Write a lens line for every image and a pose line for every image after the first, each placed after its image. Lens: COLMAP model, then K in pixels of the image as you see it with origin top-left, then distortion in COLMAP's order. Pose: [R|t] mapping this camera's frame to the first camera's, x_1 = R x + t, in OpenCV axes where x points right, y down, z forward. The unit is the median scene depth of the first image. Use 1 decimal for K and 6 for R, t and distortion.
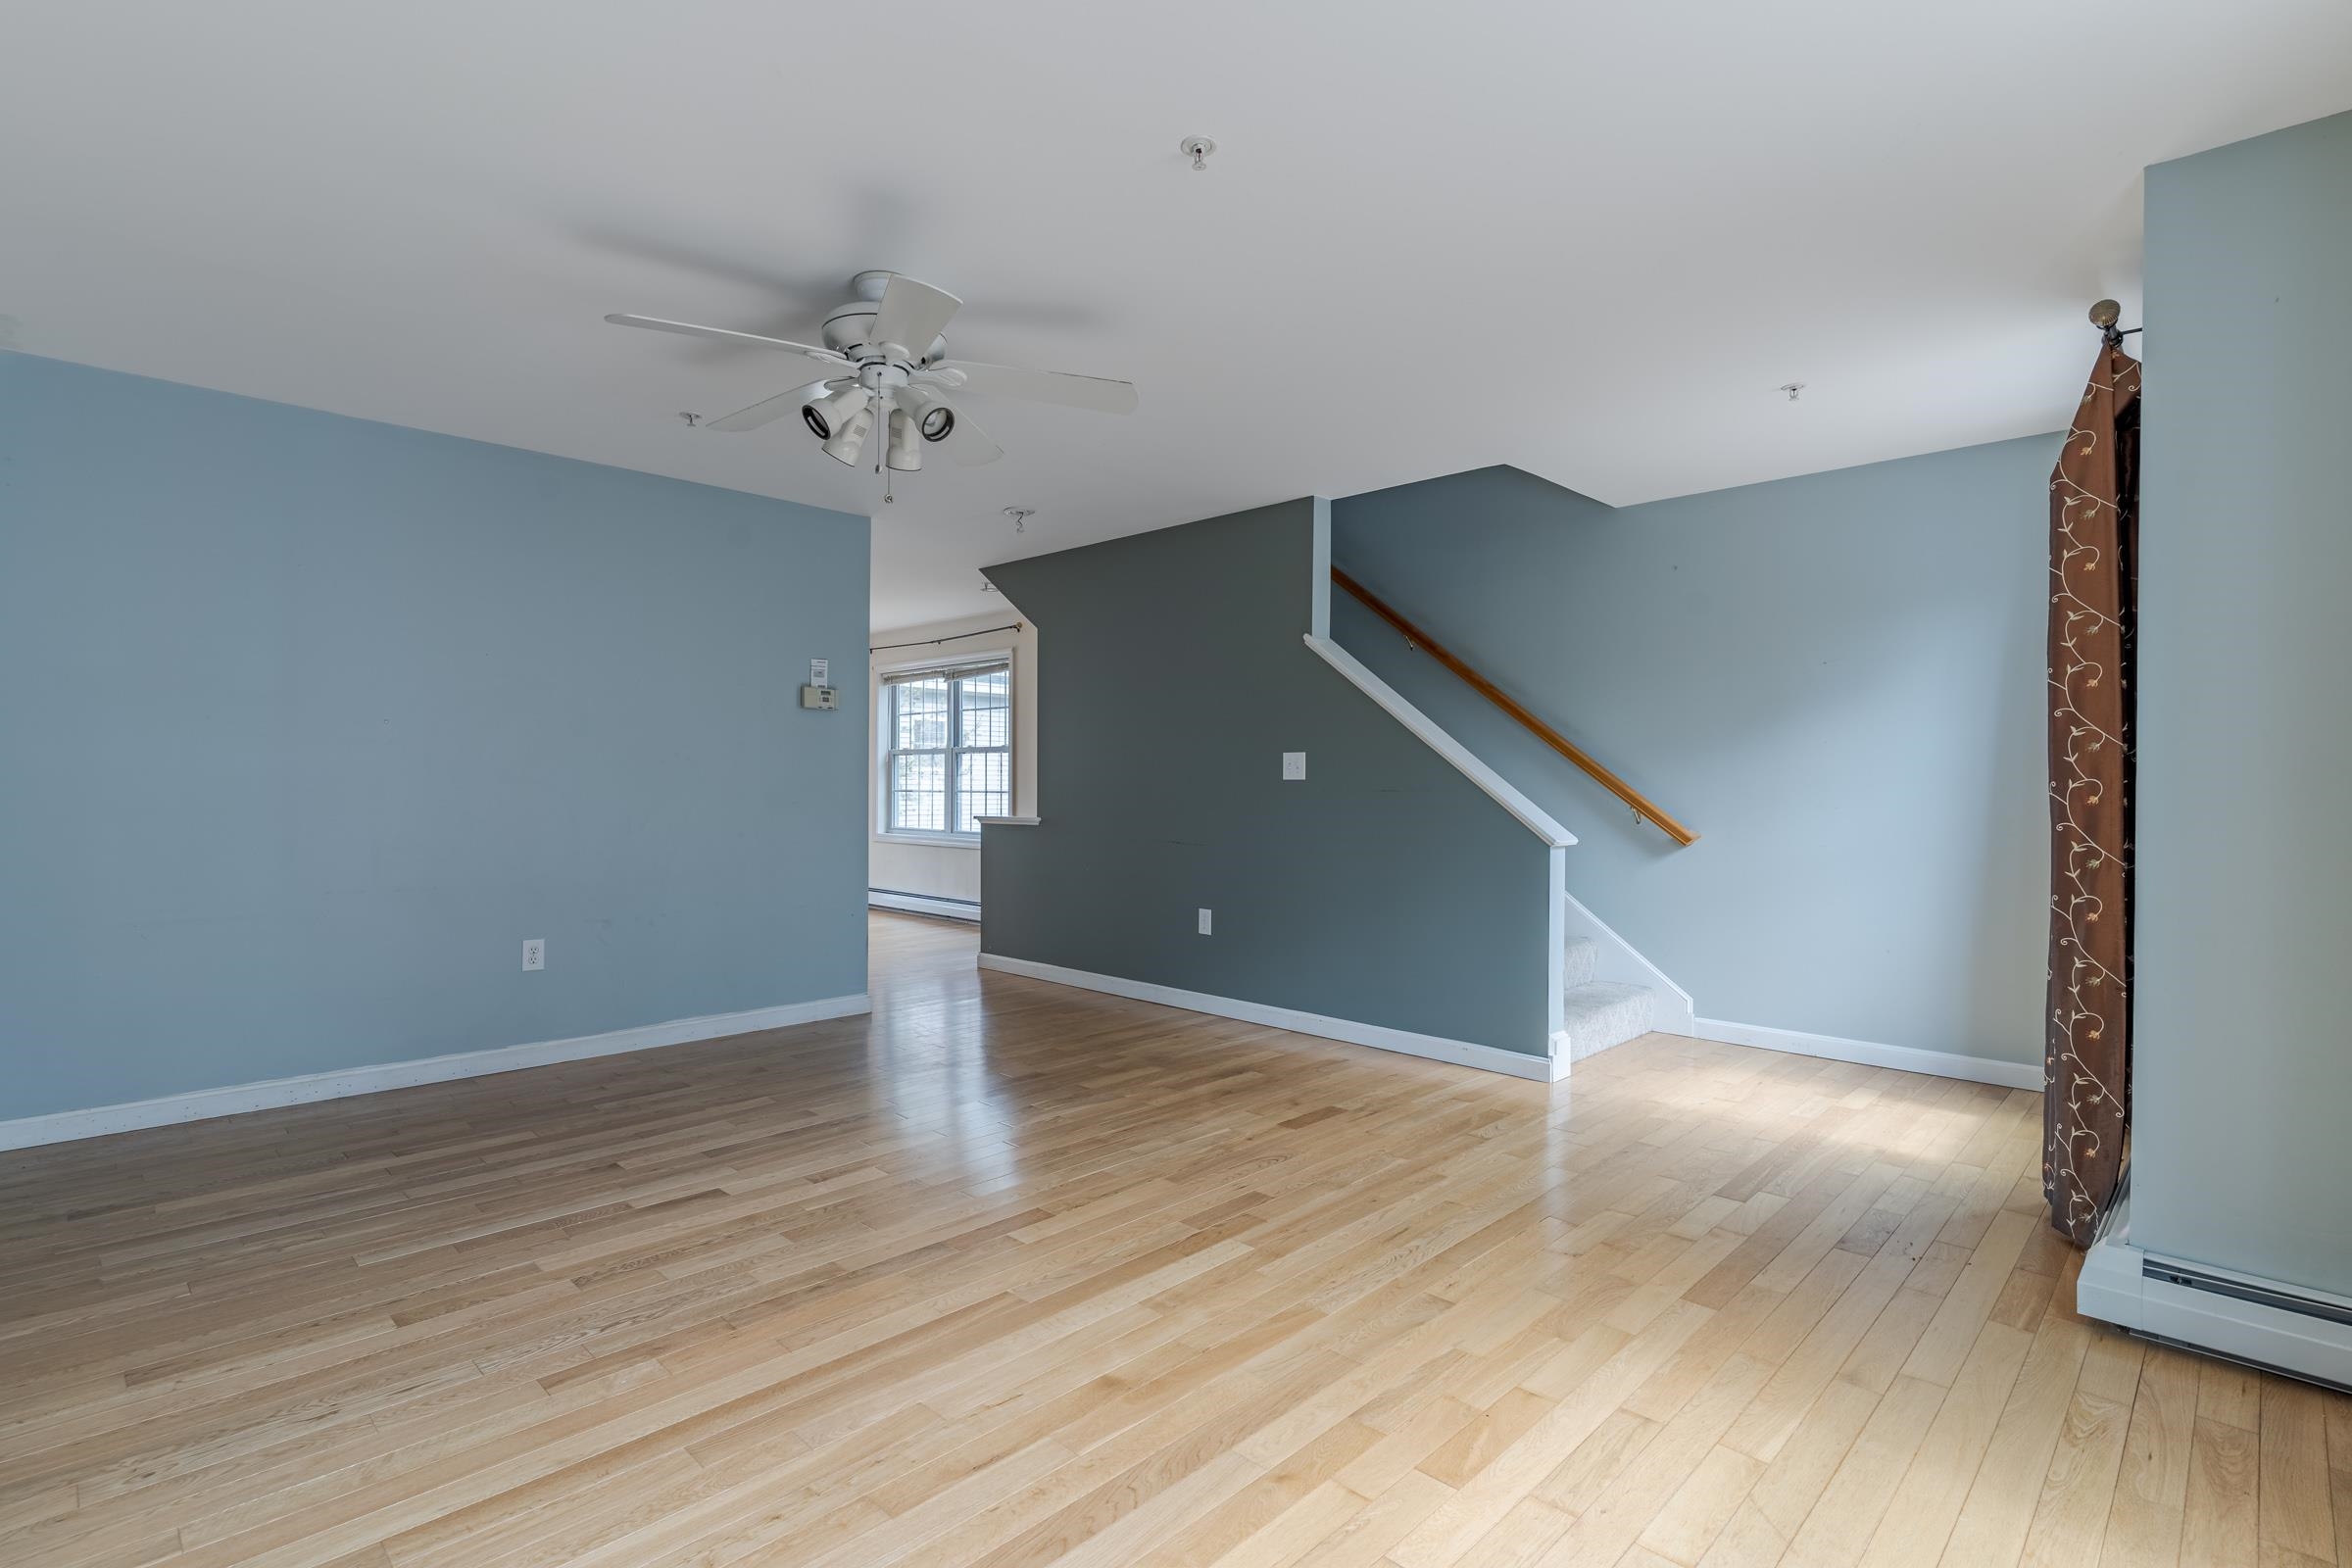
lens RADIAL K [[1125.3, 0, 1175.9], [0, 1125.3, 786.1], [0, 0, 1]] dist [0.002921, -0.000669]
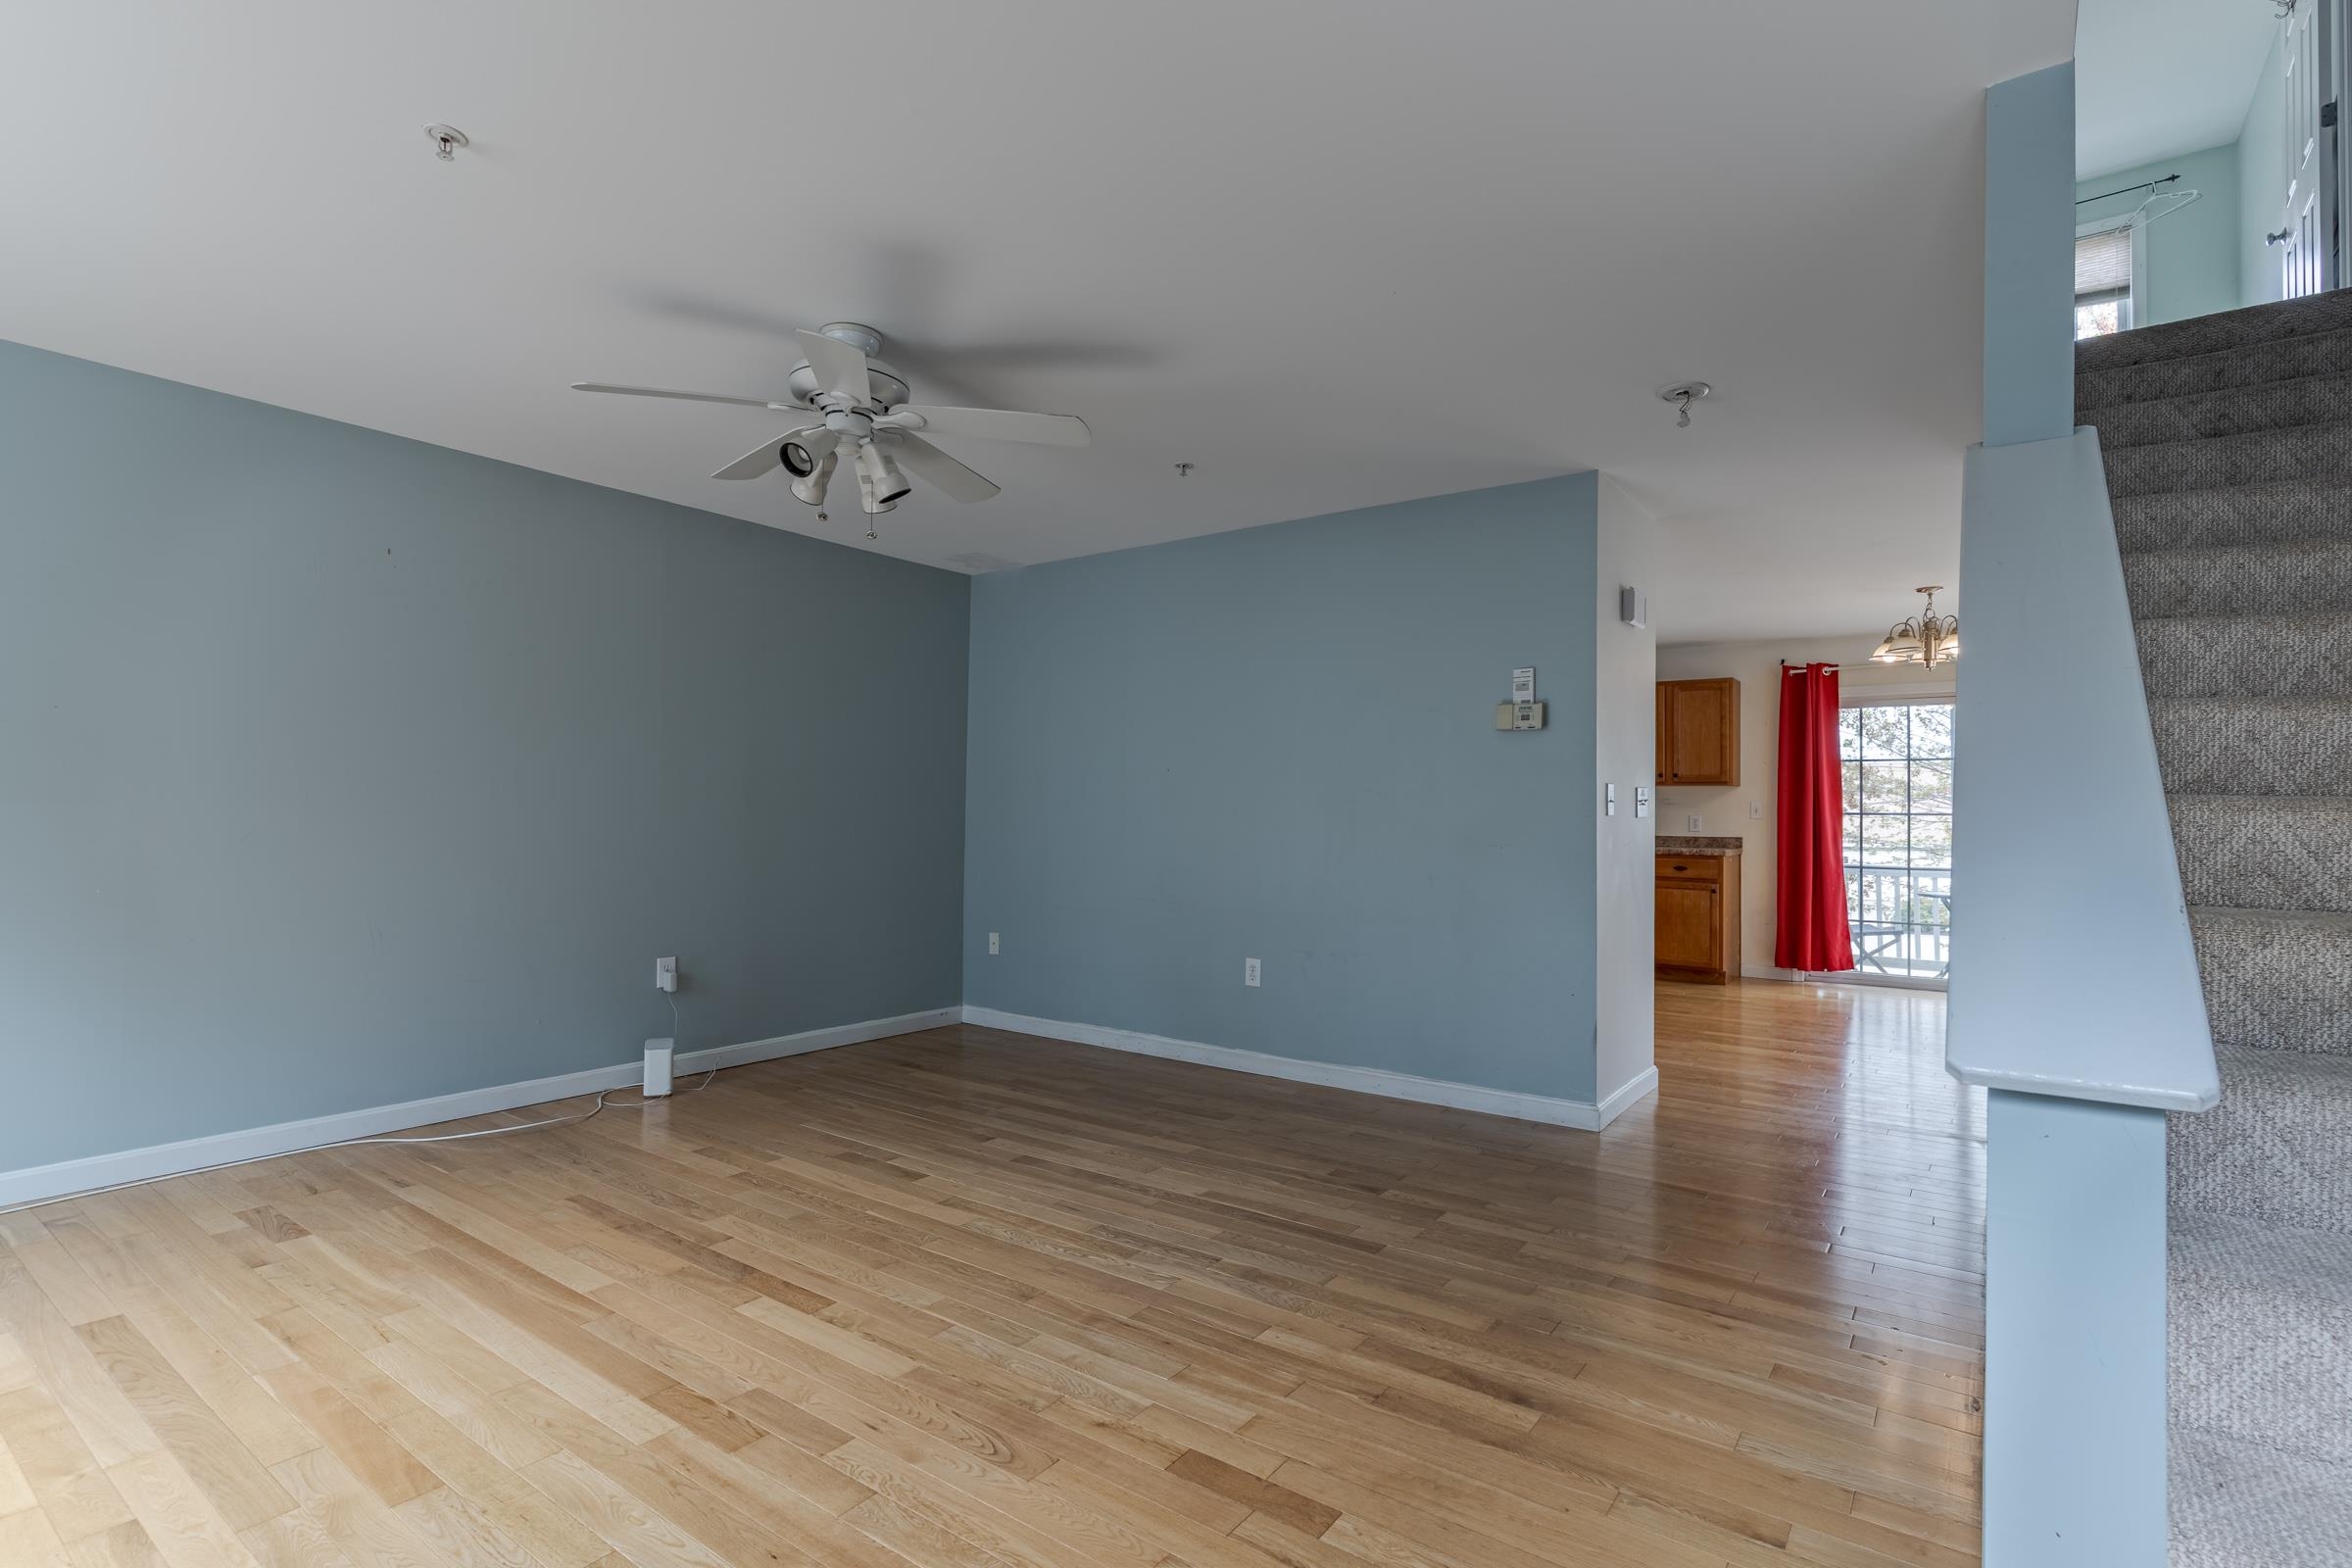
lens RADIAL K [[1111.9, 0, 1164.1], [0, 1111.9, 788.1], [0, 0, 1]] dist [0.002700, -0.000263]
pose [[0.136041, -0.027244, -0.990329, 0.685270], [-0.011784, 0.999507, -0.029116, -0.000668], [0.990633, 0.015631, 0.135653, 0.998216]]
